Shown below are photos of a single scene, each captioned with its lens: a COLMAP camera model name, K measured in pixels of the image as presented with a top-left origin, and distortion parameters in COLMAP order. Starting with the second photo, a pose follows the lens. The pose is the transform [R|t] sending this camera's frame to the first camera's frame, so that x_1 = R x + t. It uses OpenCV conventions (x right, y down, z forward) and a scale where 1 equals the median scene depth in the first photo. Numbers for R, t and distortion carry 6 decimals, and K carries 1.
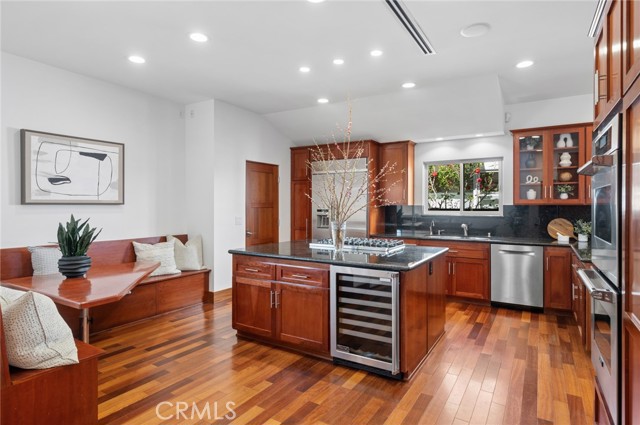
lens RADIAL K [[367.9, 0, 317.8], [0, 367.9, 206.5], [0, 0, 1]] dist [0.002622, 0.001781]
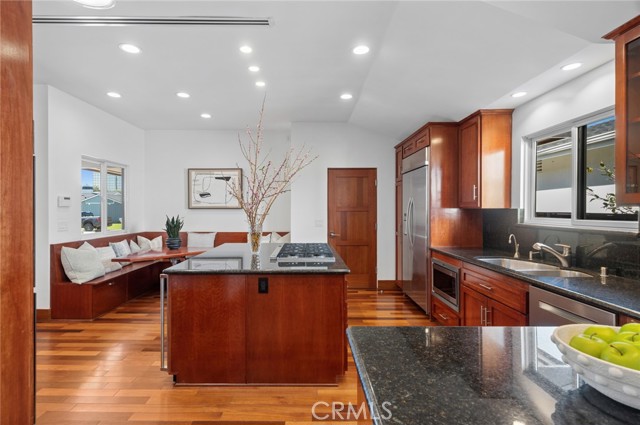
lens RADIAL K [[307.0, 0, 317.0], [0, 307.0, 211.2], [0, 0, 1]] dist [0.008632, -0.000079]
pose [[0.539130, 0.004147, -0.842213, 0.707538], [0.001837, 0.999980, 0.006100, -0.002713], [0.842221, -0.004835, 0.539111, 0.591100]]
